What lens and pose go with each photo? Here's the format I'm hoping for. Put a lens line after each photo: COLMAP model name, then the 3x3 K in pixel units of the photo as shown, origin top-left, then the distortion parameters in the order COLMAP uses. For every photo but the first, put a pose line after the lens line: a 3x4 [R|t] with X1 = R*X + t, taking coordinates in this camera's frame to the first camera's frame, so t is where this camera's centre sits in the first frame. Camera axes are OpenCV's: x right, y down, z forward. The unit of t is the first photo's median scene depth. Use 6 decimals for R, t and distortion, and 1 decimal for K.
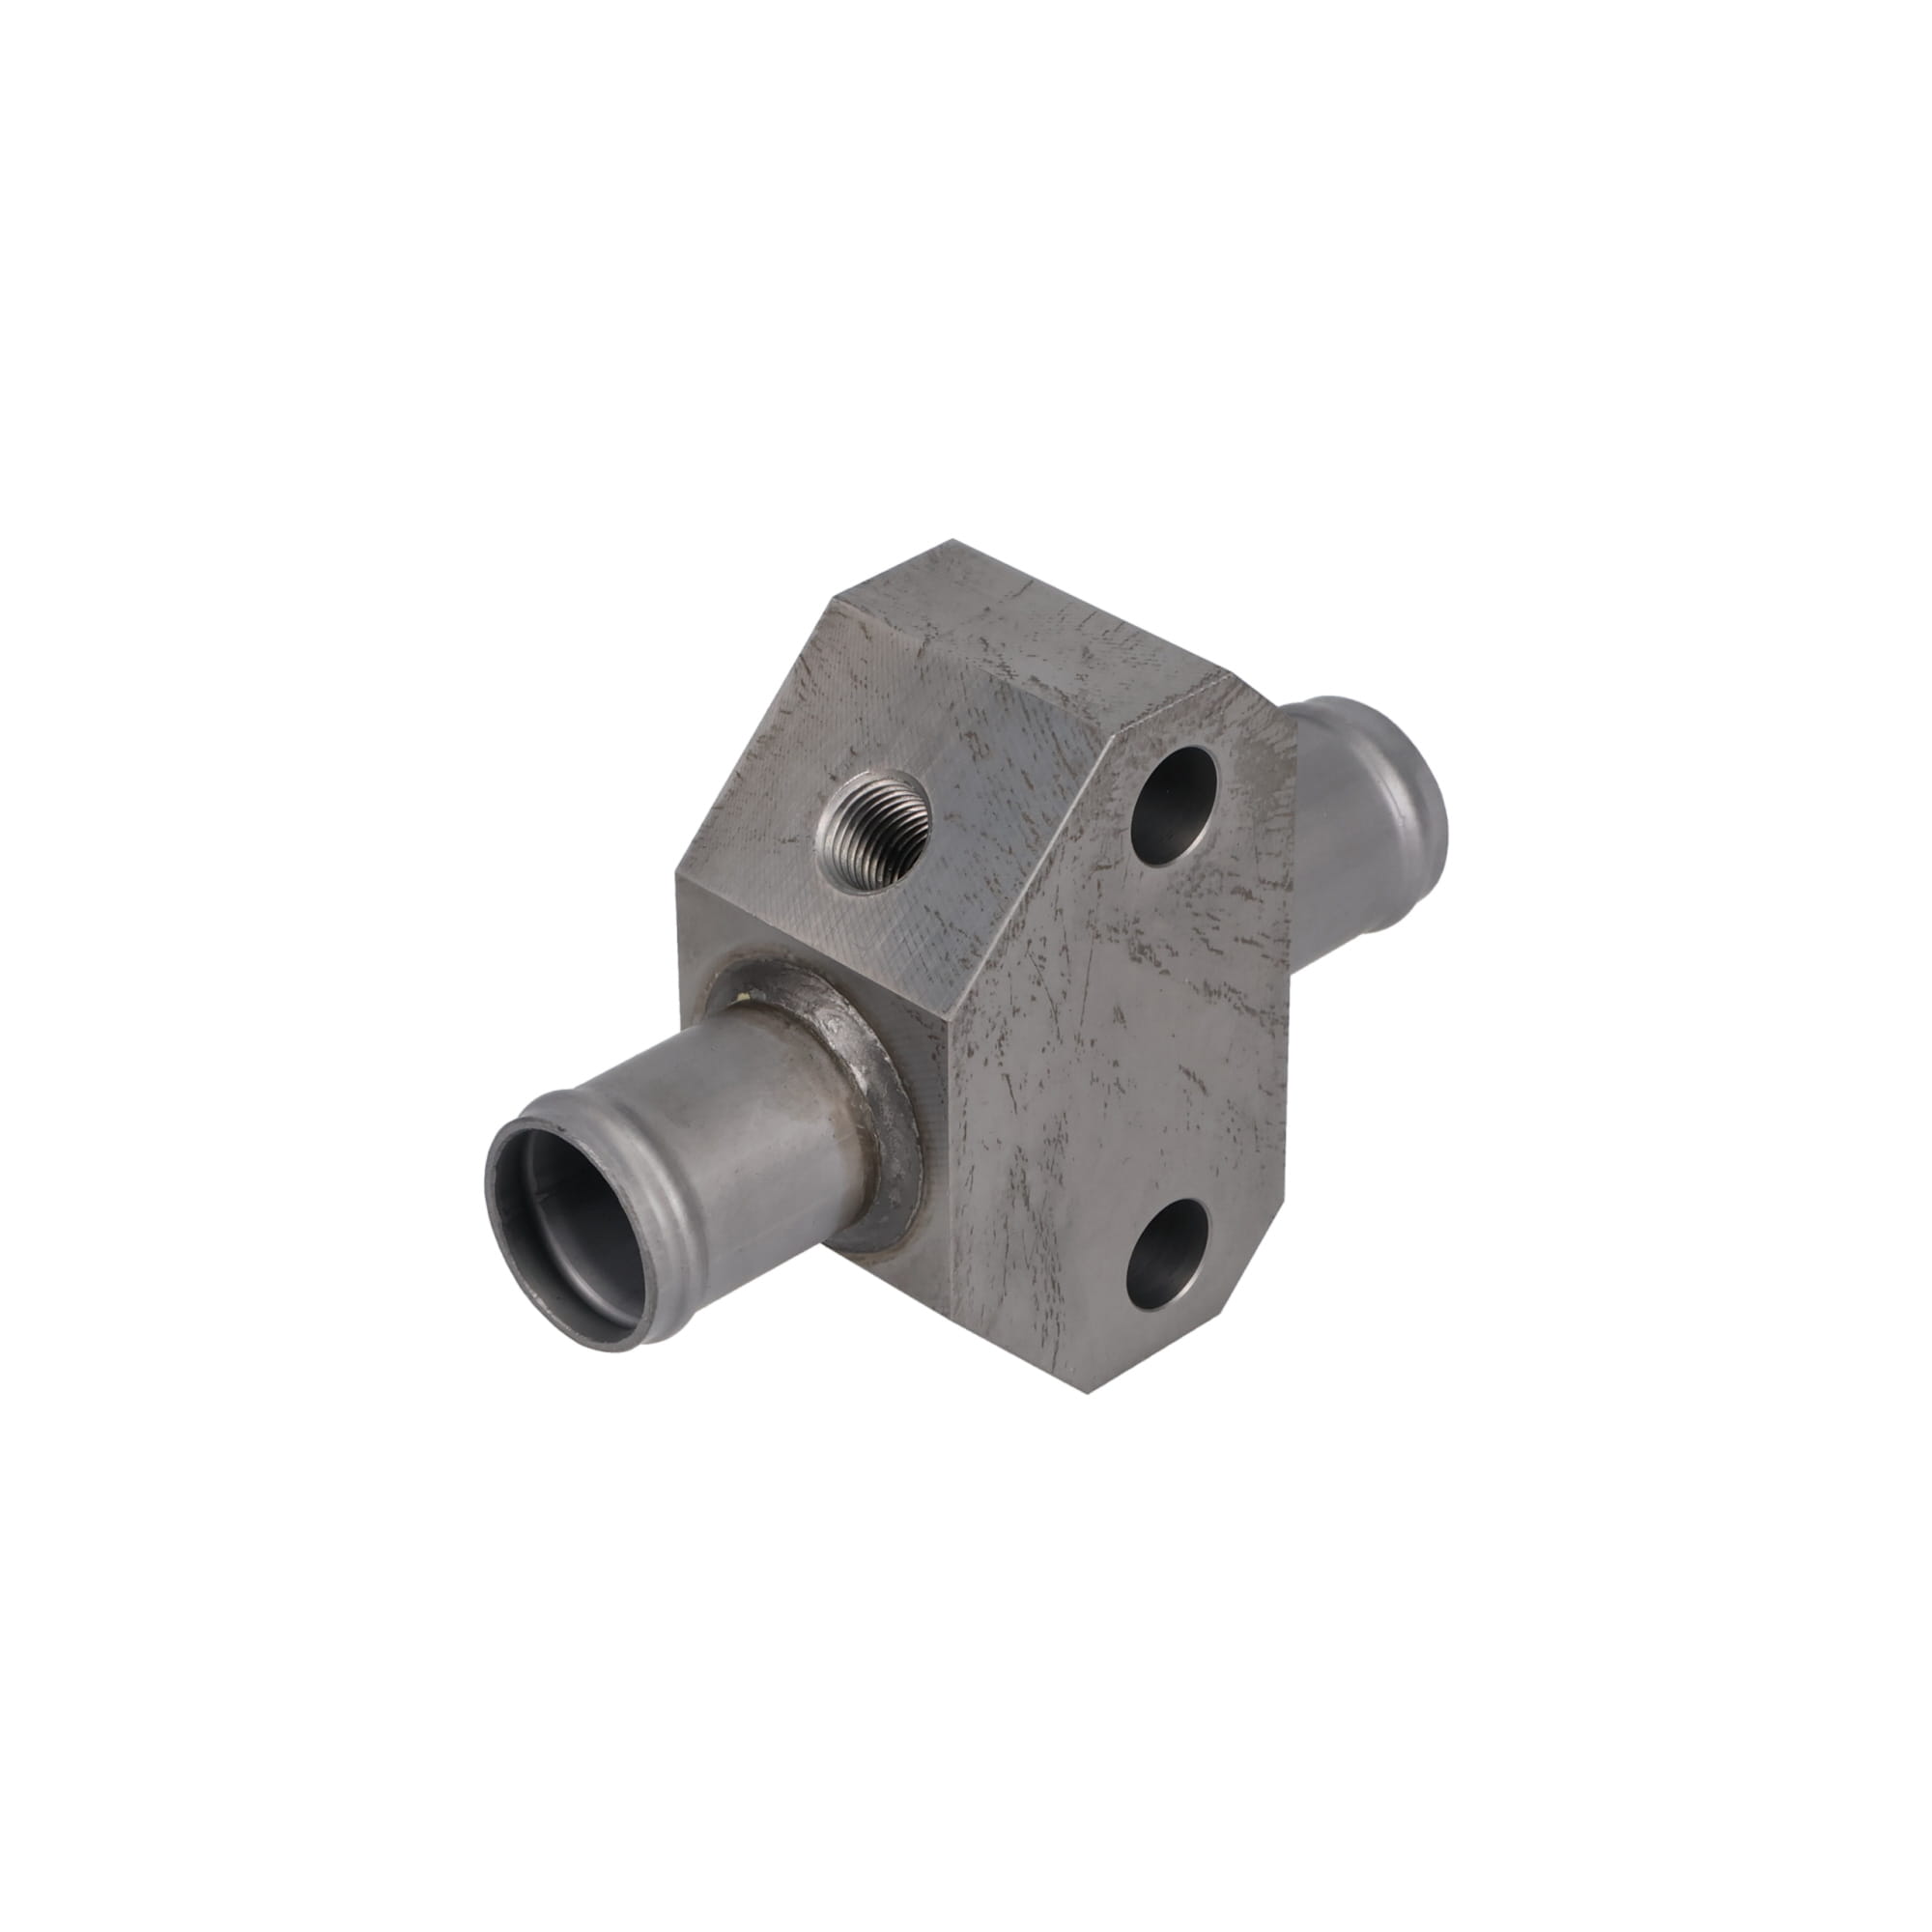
lens RADIAL K [[6104.3, 0, 966.0], [0, 6104.3, 966.0], [0, 0, 1]] dist [0.138030, 0.188706]
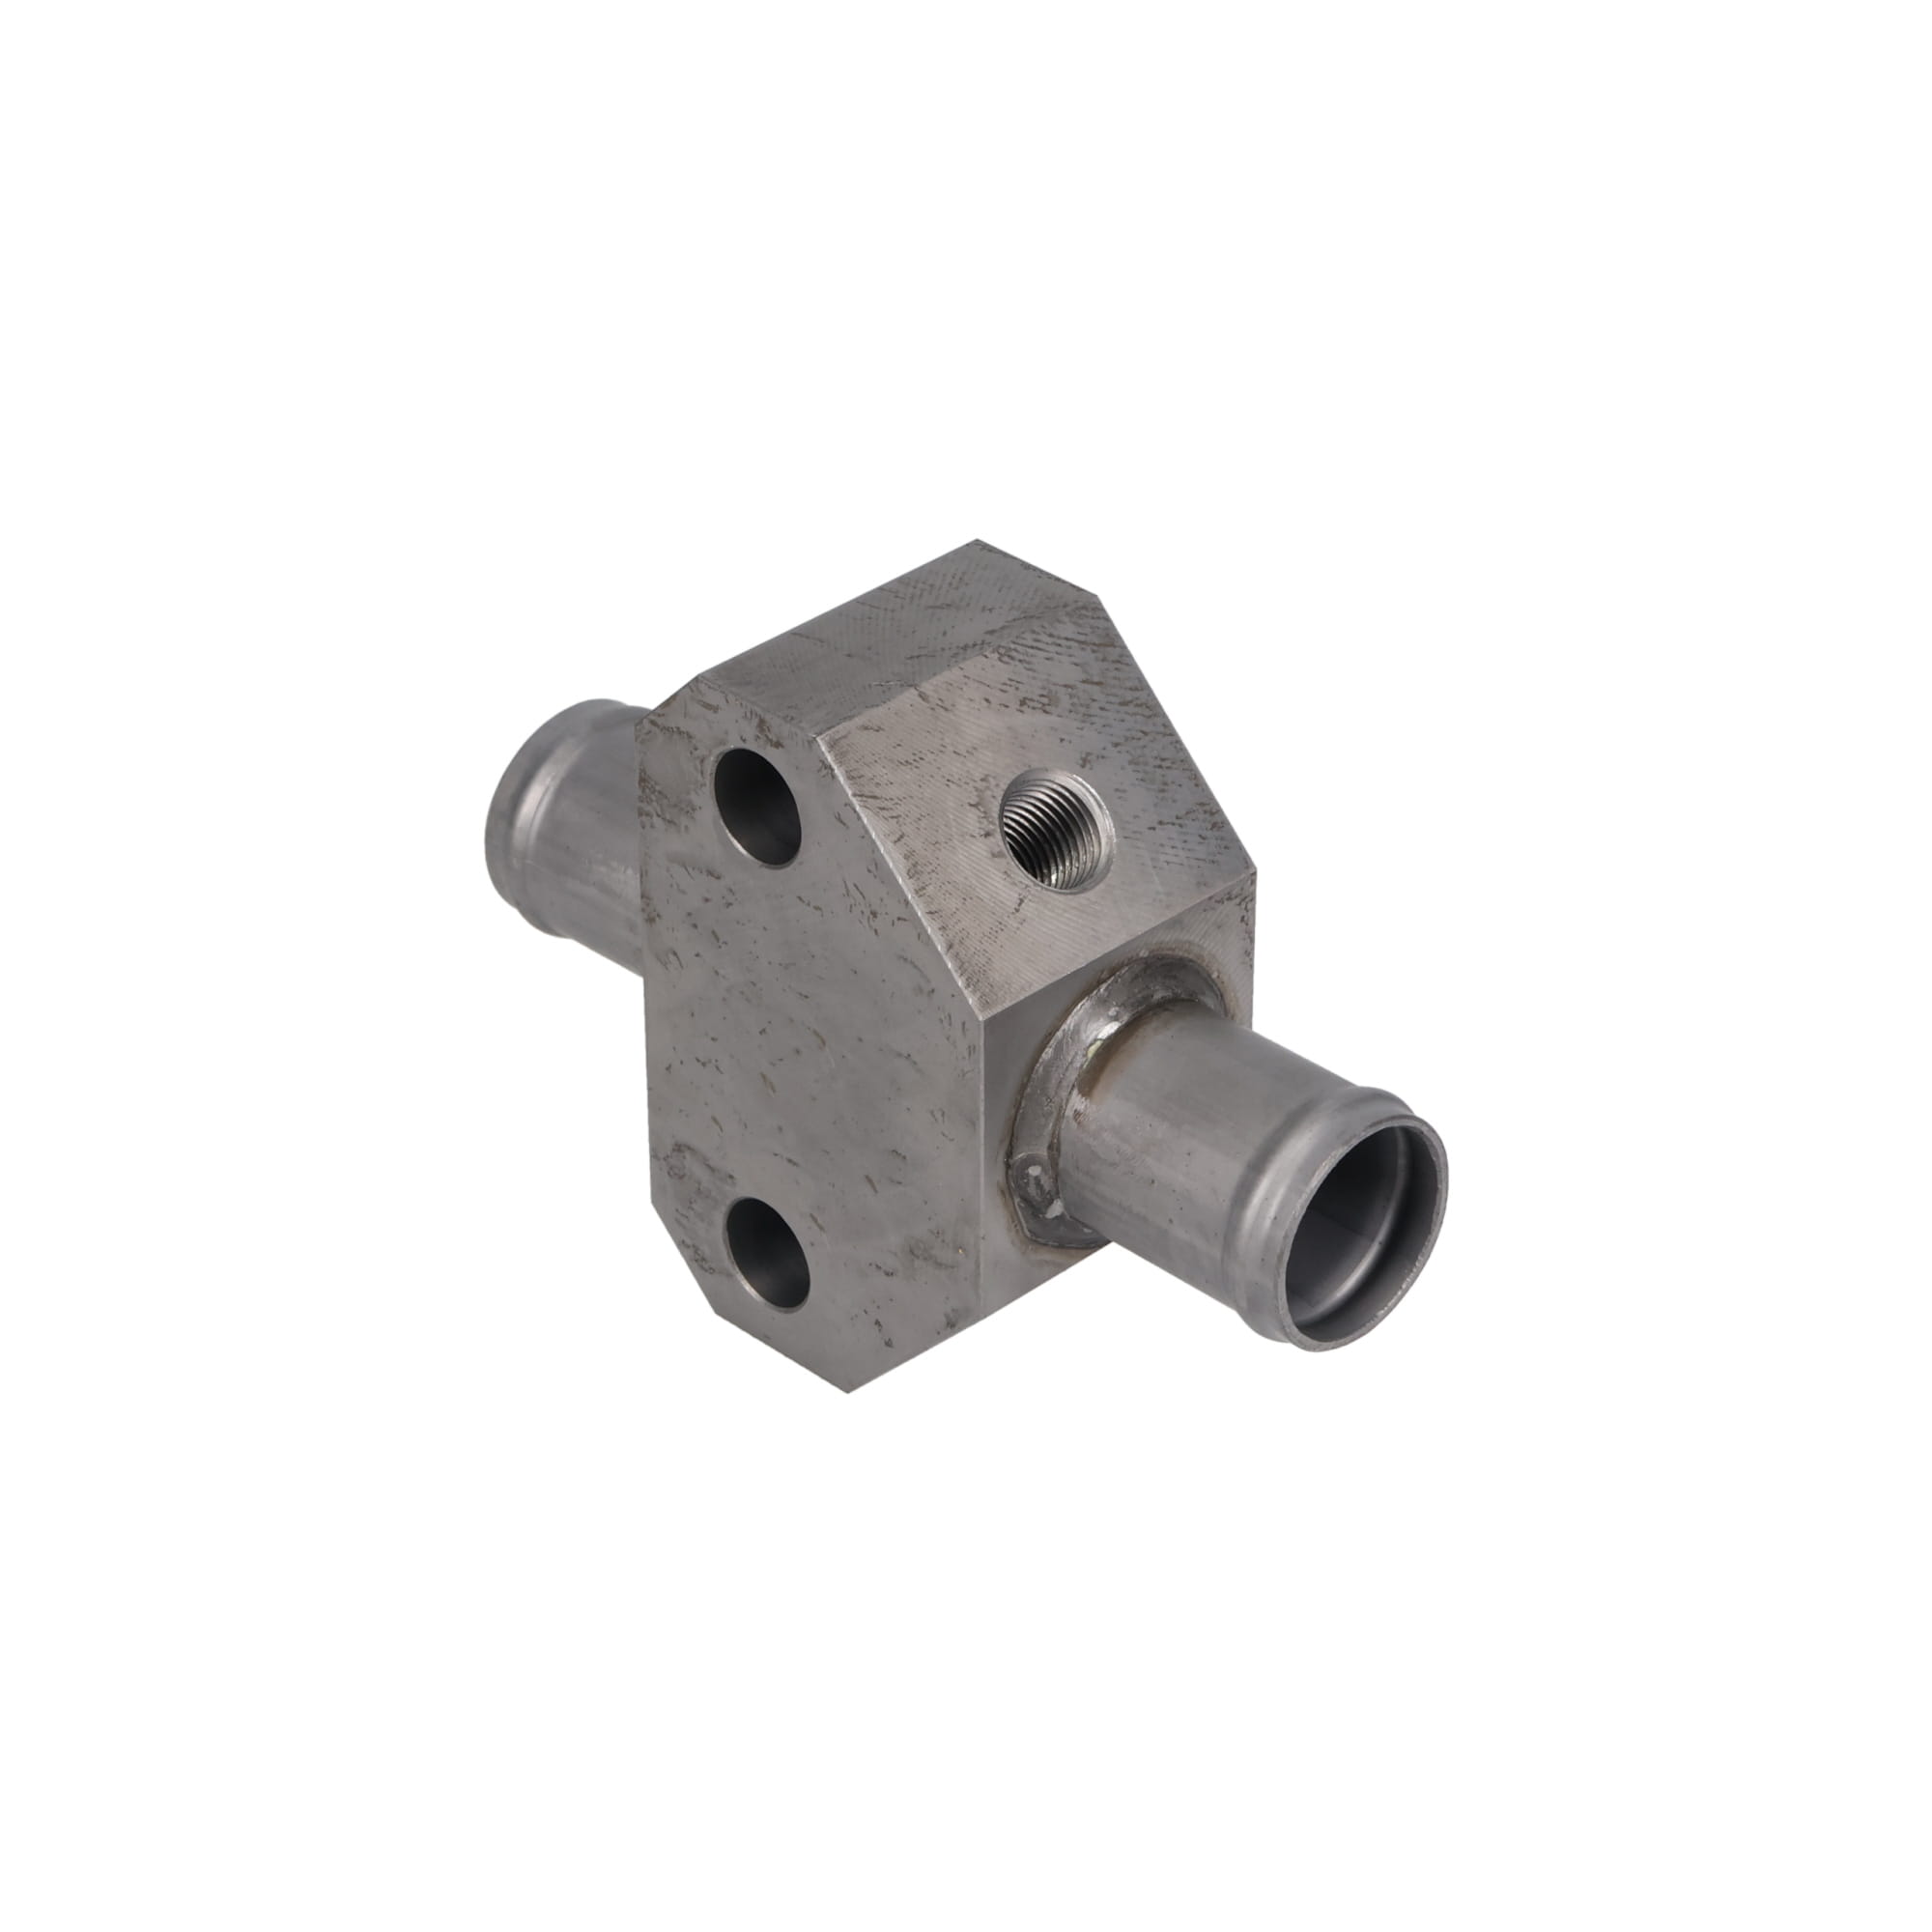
lens RADIAL K [[6104.3, 0, 966.0], [0, 6104.3, 966.0], [0, 0, 1]] dist [0.138030, 0.188706]
pose [[-0.002586, -0.535843, 0.844314, -0.876338], [0.542759, 0.708379, 0.451234, -0.468318], [-0.839885, 0.459426, 0.289001, 0.735774]]
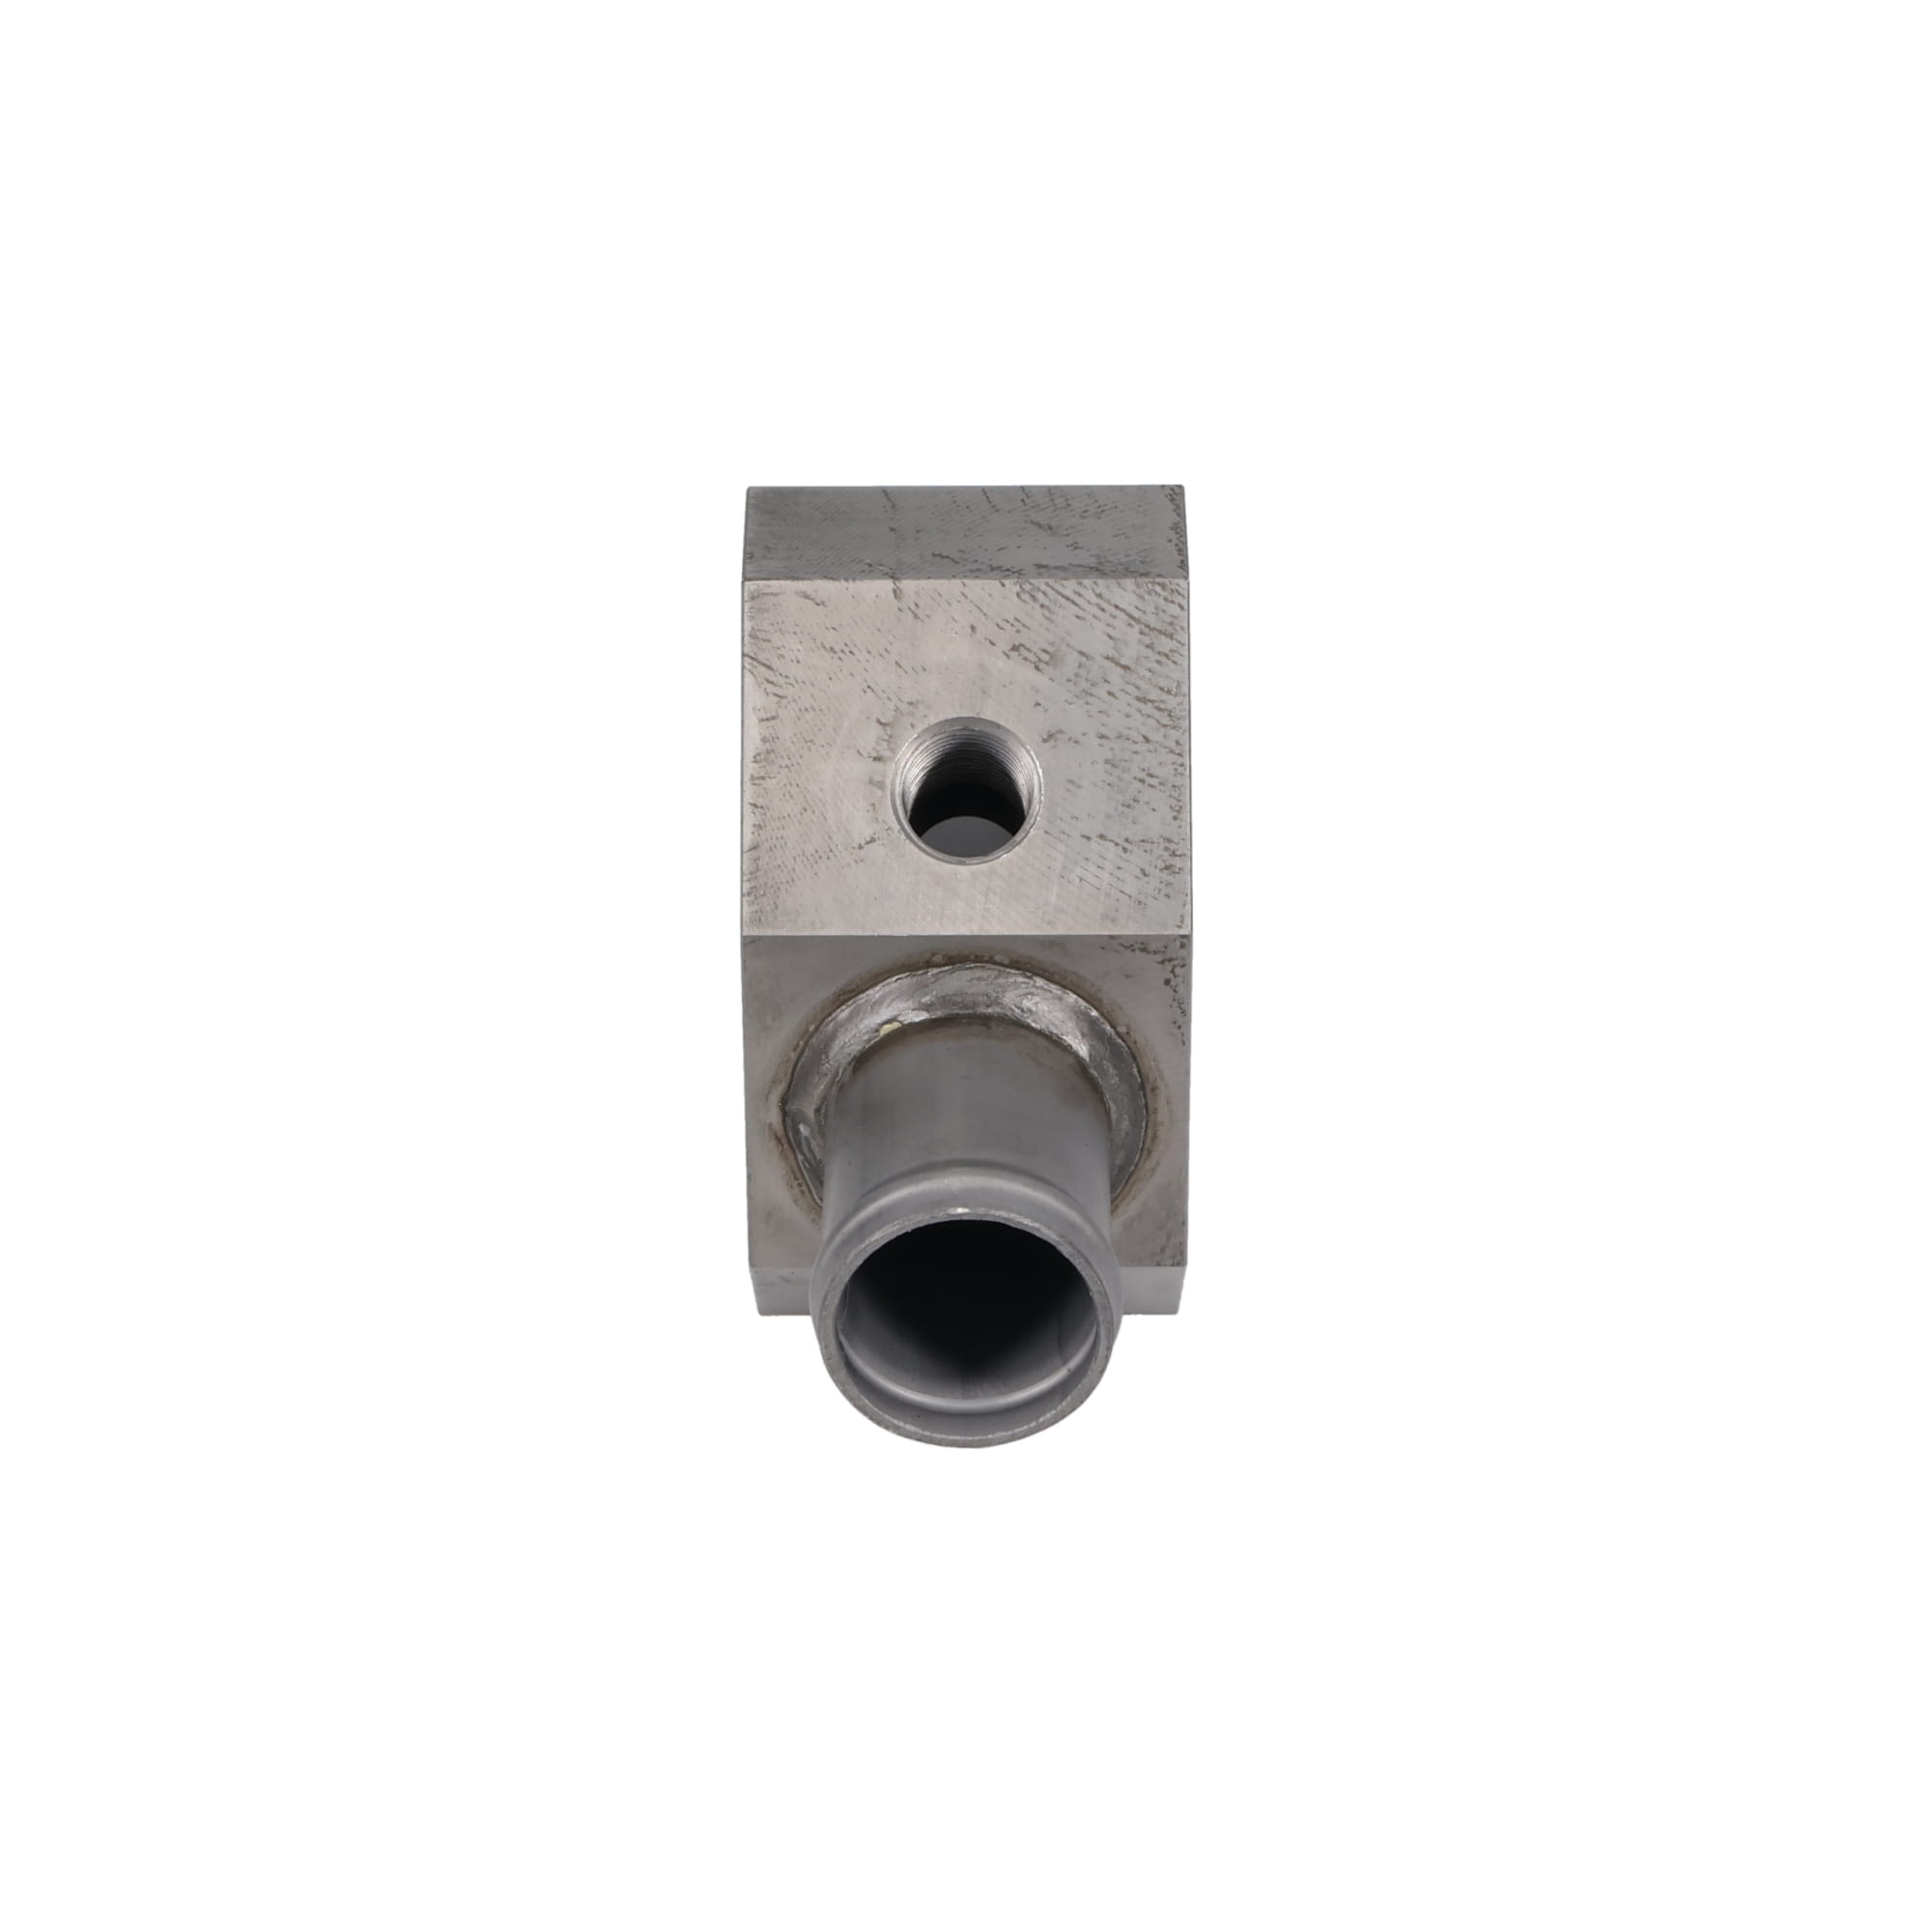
lens RADIAL K [[6104.3, 0, 966.0], [0, 6104.3, 966.0], [0, 0, 1]] dist [0.138030, 0.188706]
pose [[0.706041, -0.384281, 0.594840, -0.554757], [0.382873, 0.913756, 0.135861, -0.119688], [-0.595747, 0.131825, 0.792280, 0.301462]]
